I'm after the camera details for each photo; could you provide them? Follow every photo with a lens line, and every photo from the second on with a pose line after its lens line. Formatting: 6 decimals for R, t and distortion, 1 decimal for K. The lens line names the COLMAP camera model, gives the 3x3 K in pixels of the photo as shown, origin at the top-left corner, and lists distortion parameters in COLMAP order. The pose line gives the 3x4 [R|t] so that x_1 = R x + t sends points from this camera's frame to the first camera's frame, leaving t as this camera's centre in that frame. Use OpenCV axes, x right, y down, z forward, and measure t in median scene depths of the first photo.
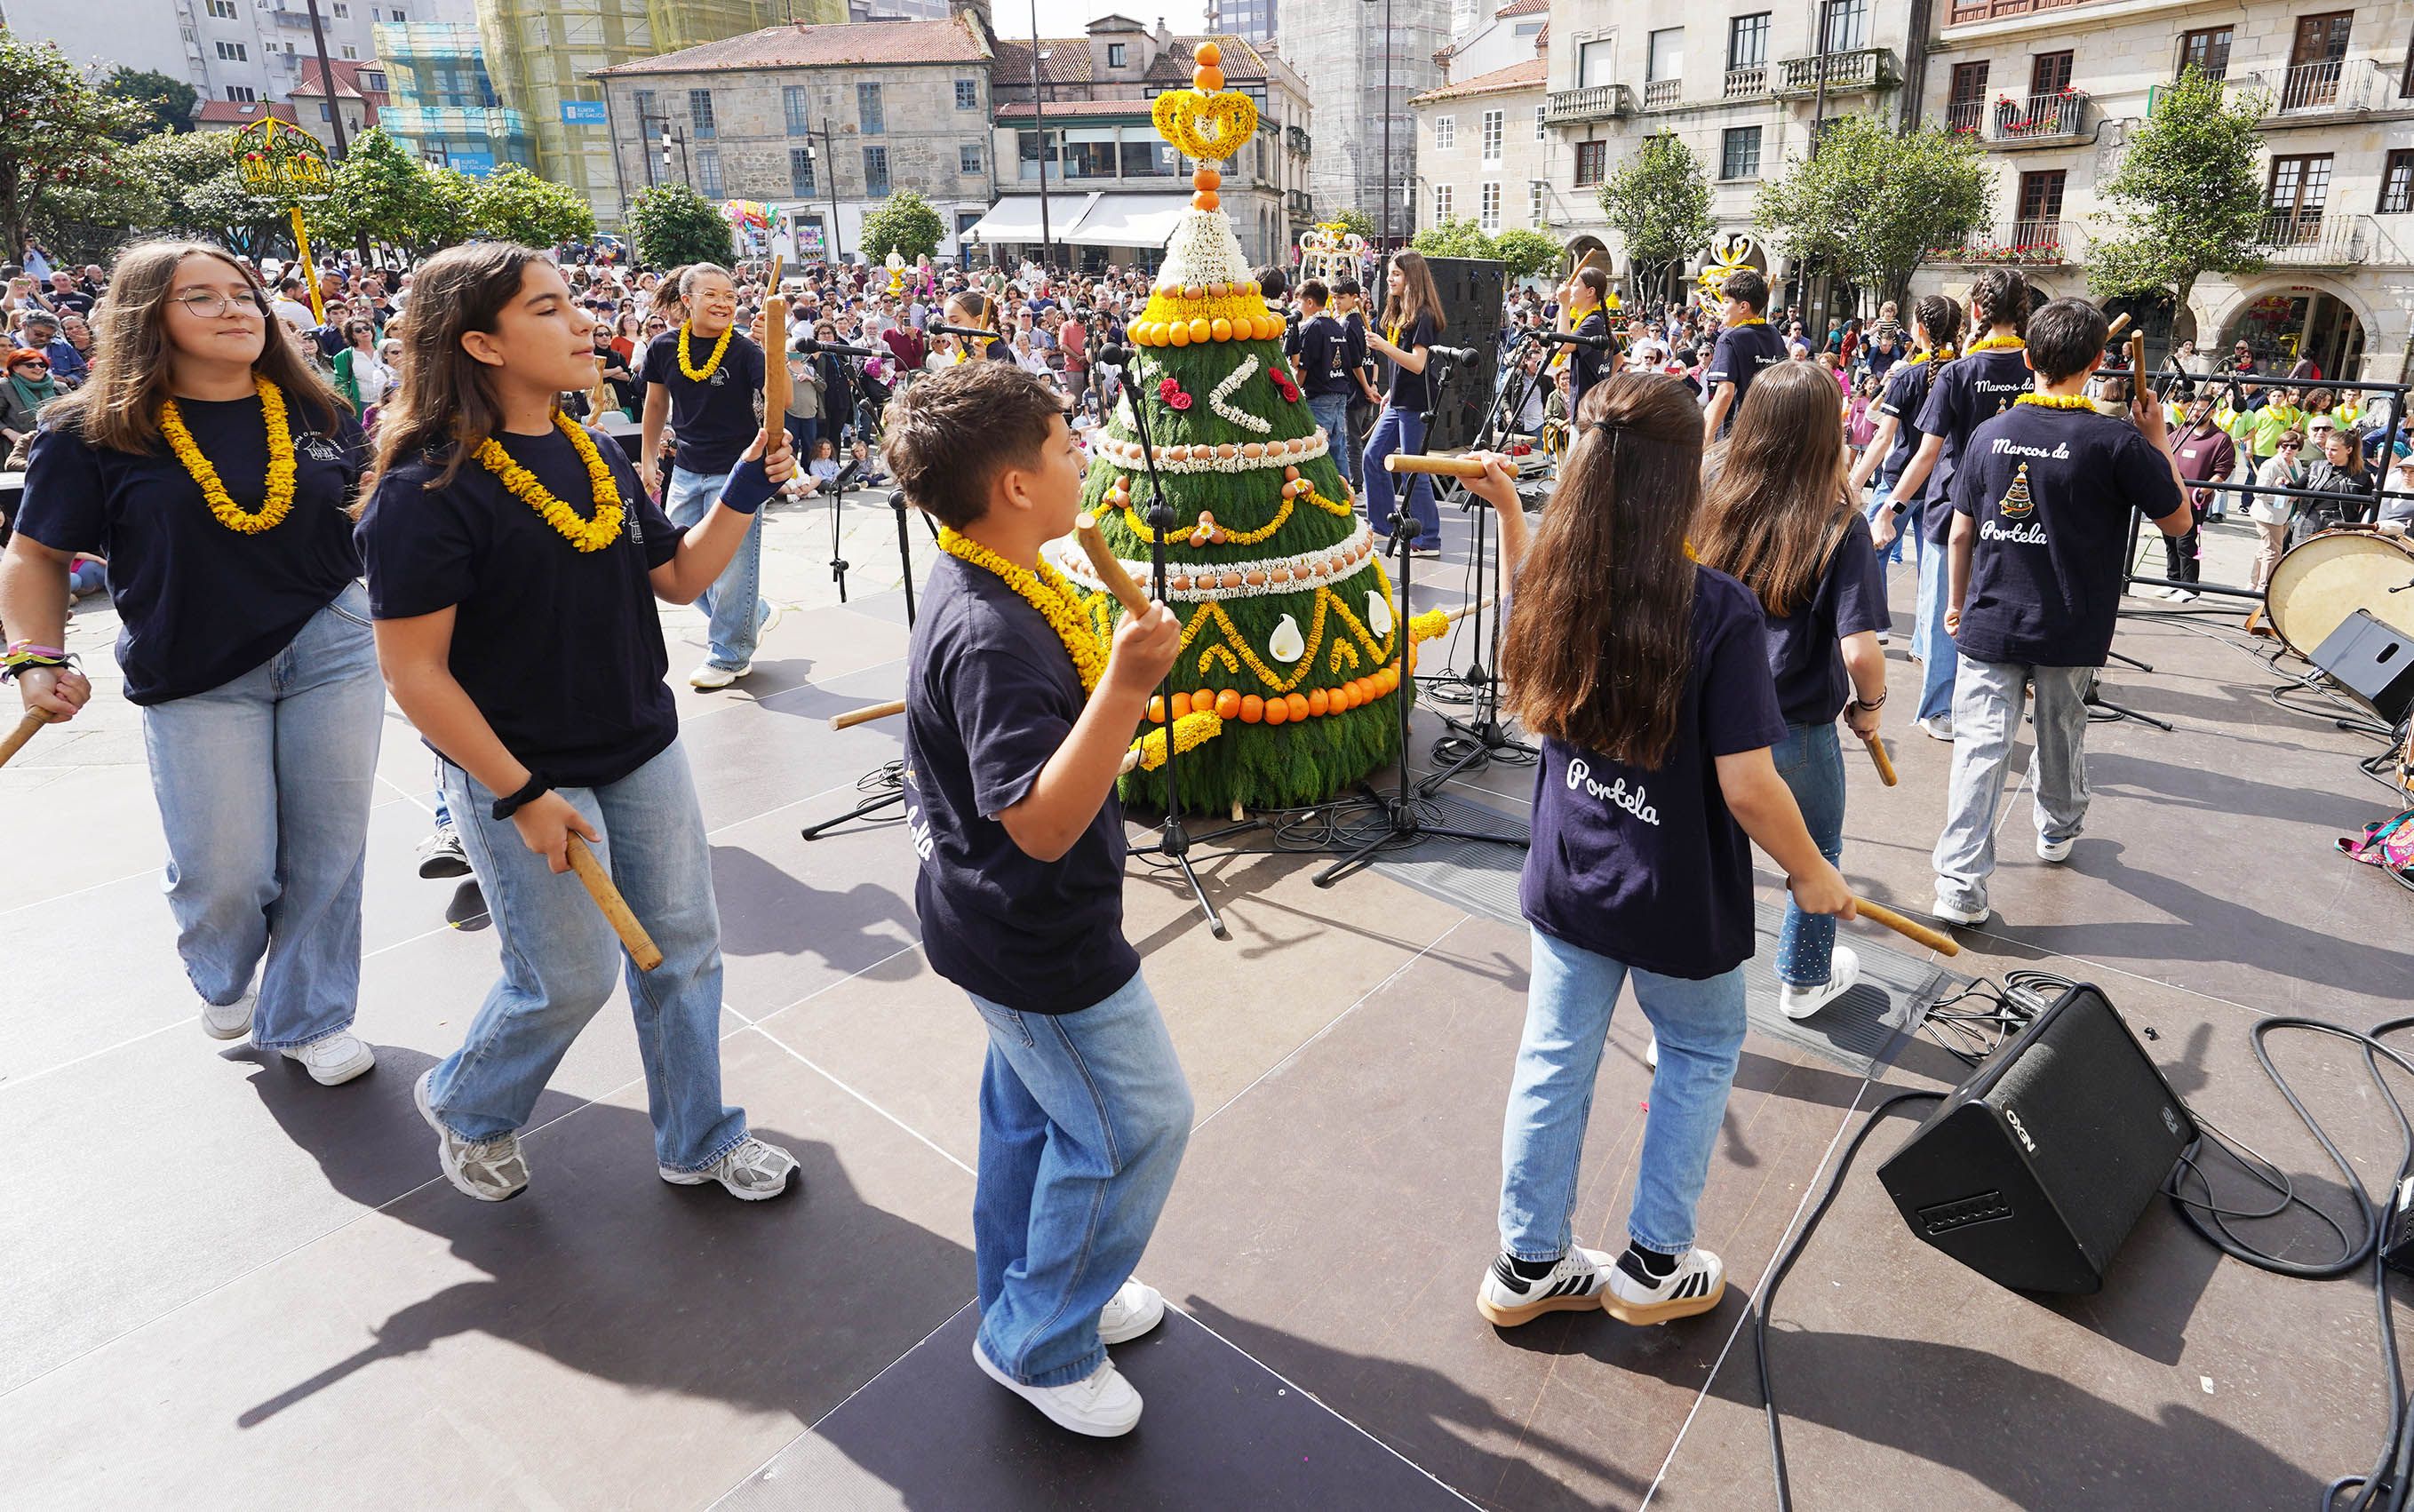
lens RADIAL K [[1239.3, 0, 1383.7], [0, 1239.3, 600.6], [0, 0, 1]] dist [-0.018066, 0.009891]
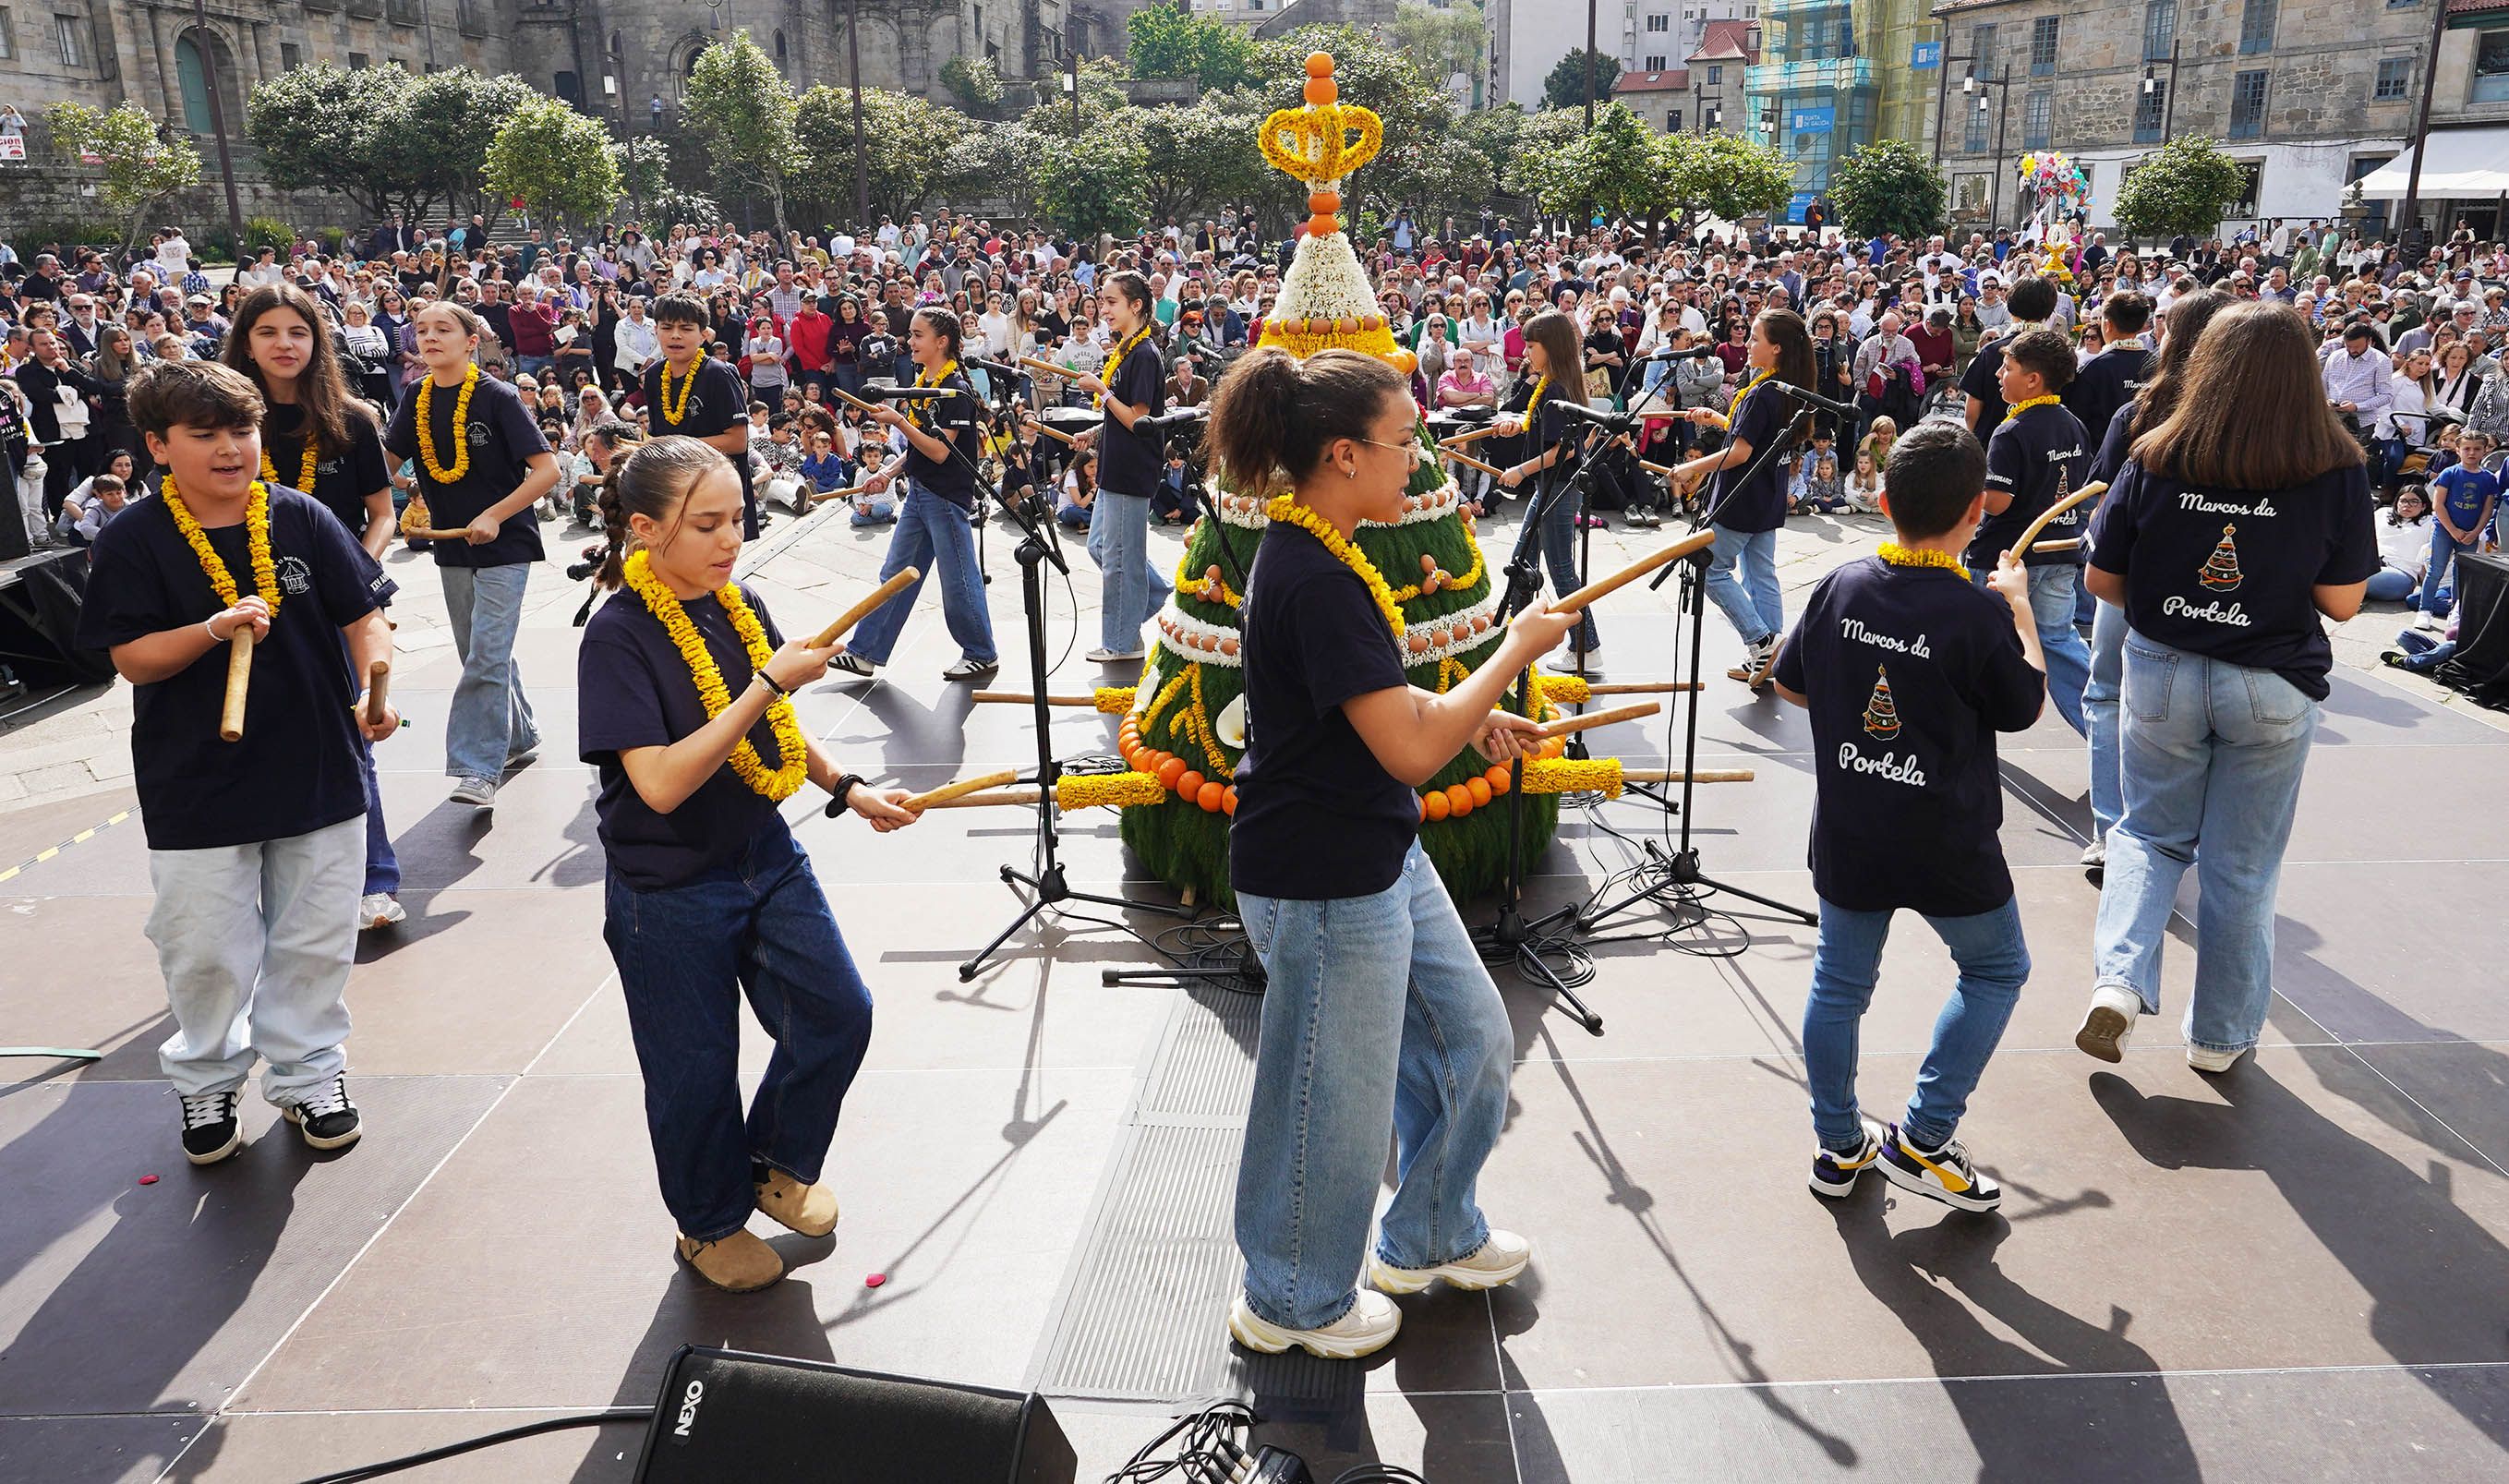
lens RADIAL K [[1583.8, 0, 1331.0], [0, 1583.8, 617.7], [0, 0, 1]] dist [-0.019626, 0.011844]
pose [[0.599339, 0.188359, -0.778019, 0.051485], [-0.204779, 0.975659, 0.078458, -0.008930], [0.773860, 0.112300, 0.623322, 0.021104]]
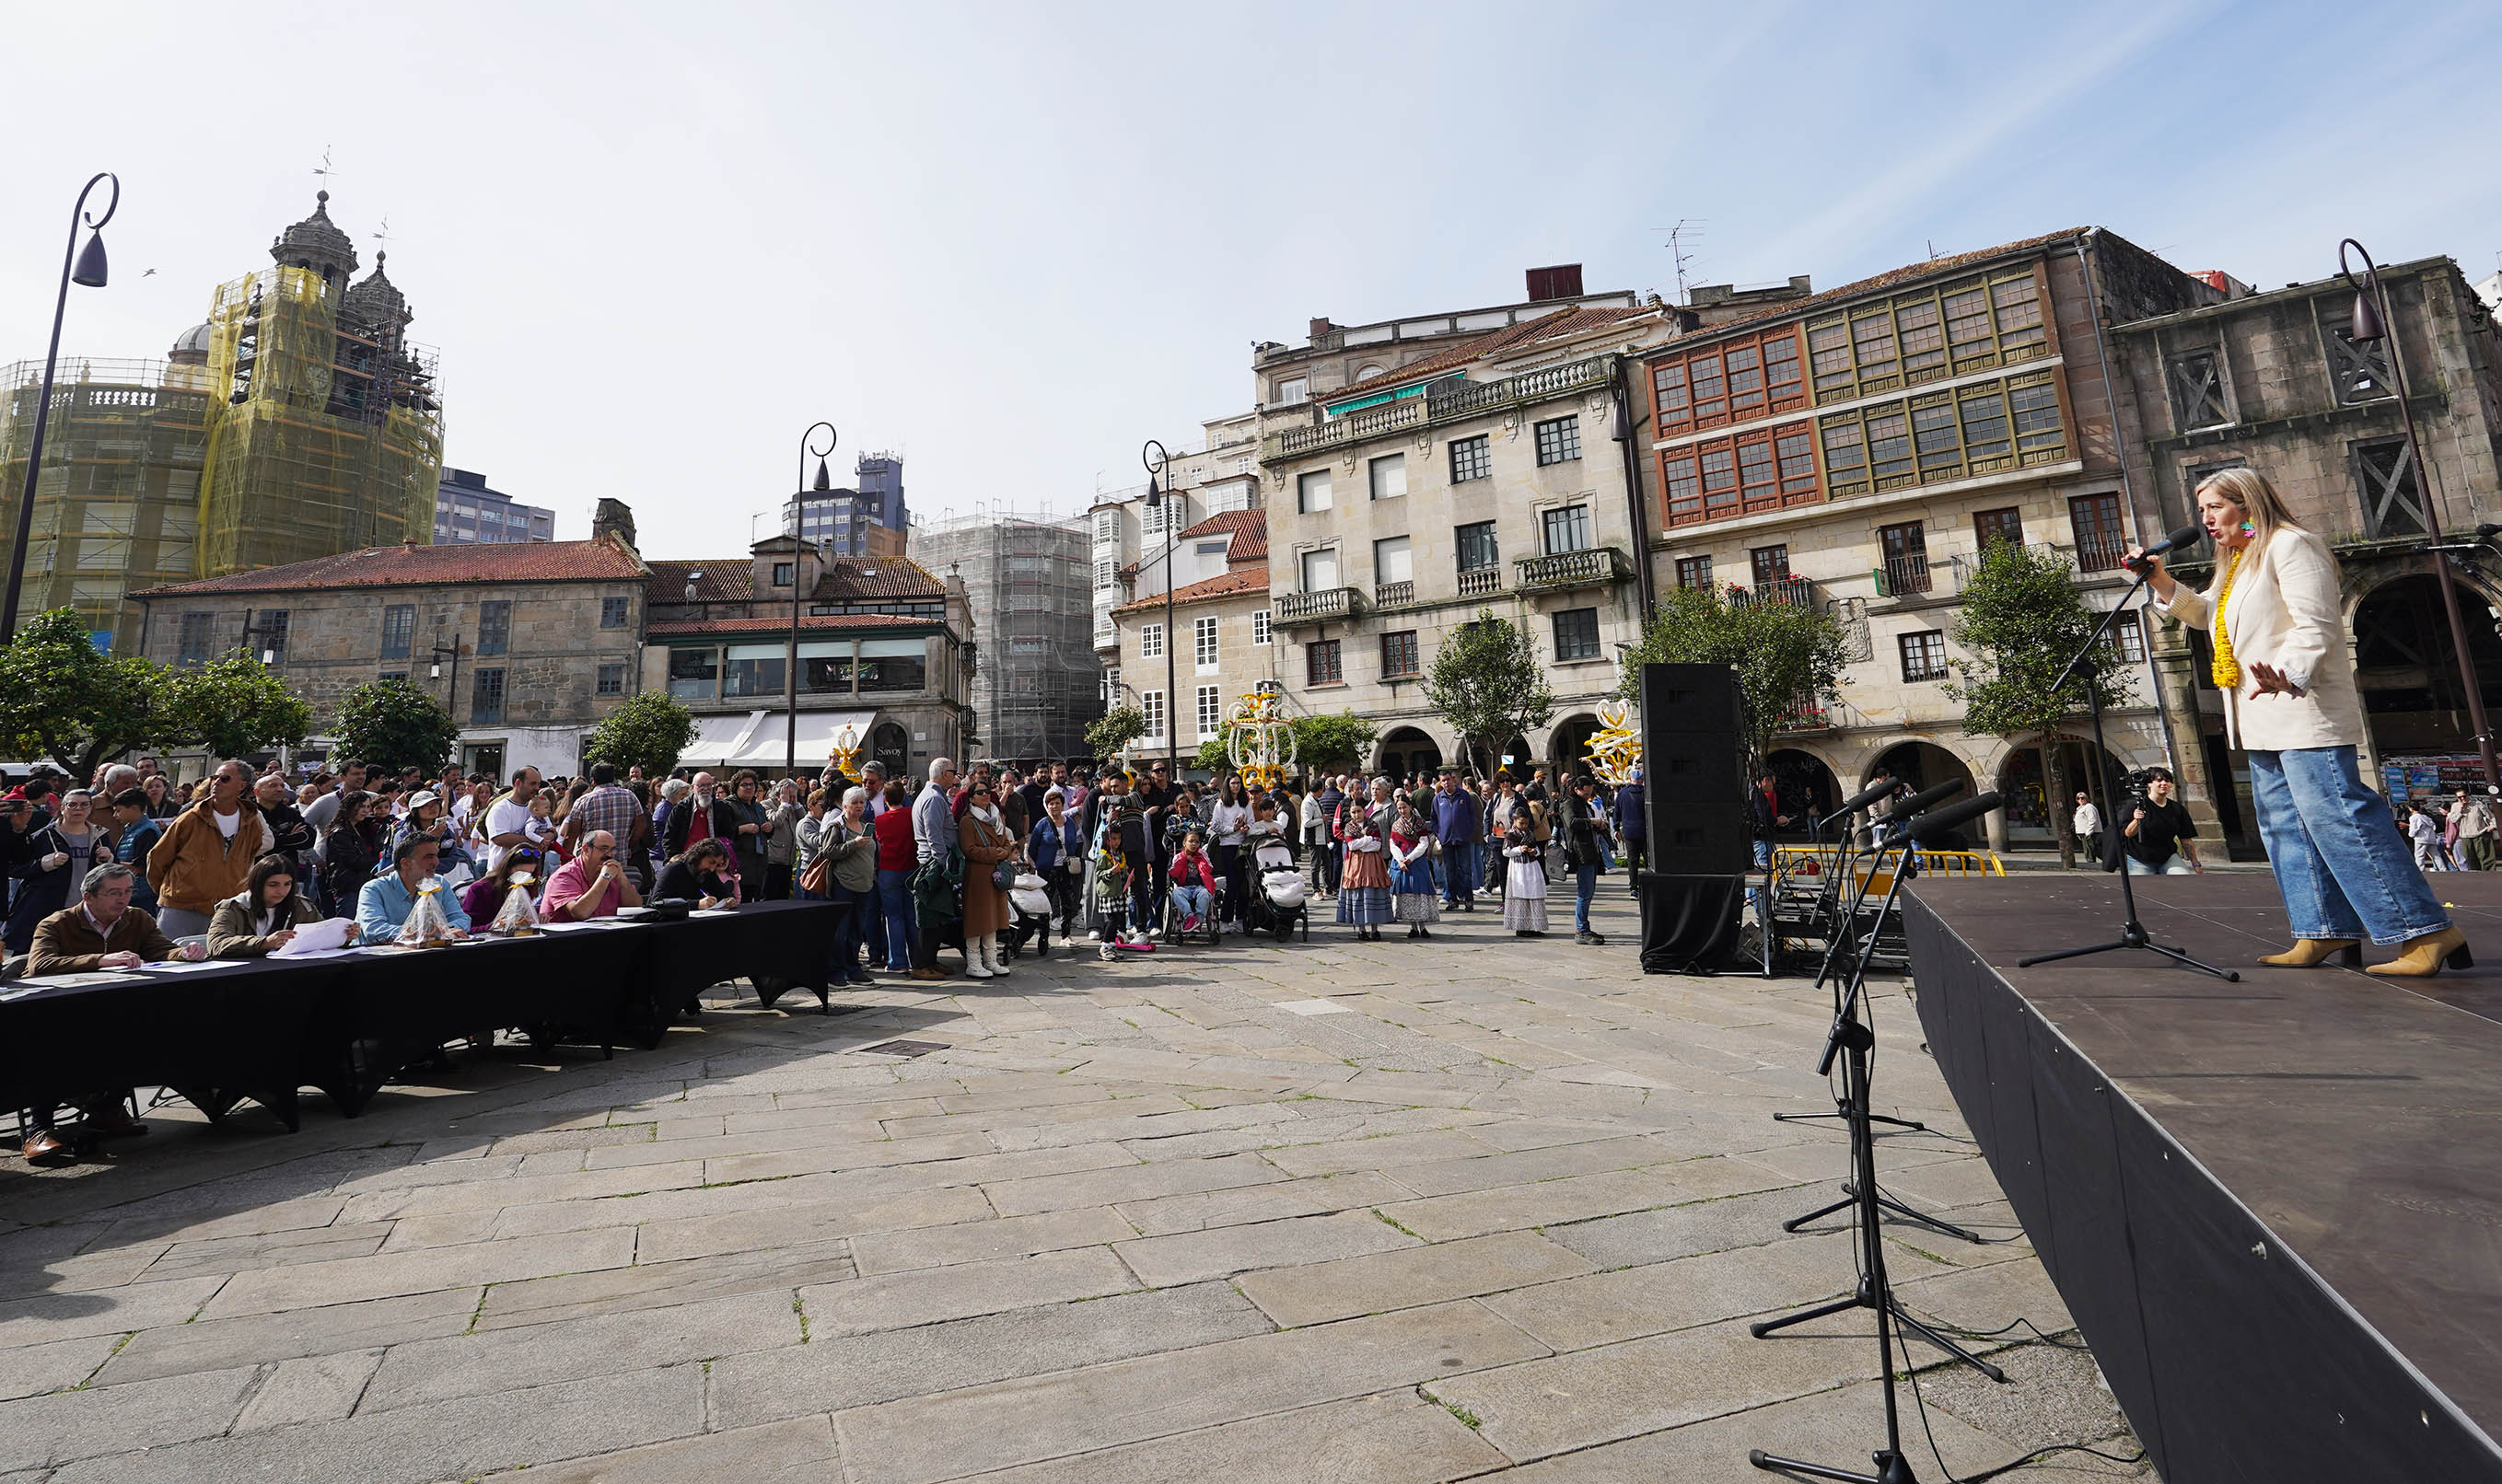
lens RADIAL K [[1308.3, 0, 1252.9], [0, 1308.3, 495.2], [0, 0, 1]] dist [-0.021089, 0.011989]
pose [[0.971241, 0.009388, 0.237912, -0.107095], [0.104363, 0.881333, -0.460826, 0.006868], [-0.214006, 0.472403, 0.855007, 0.033097]]
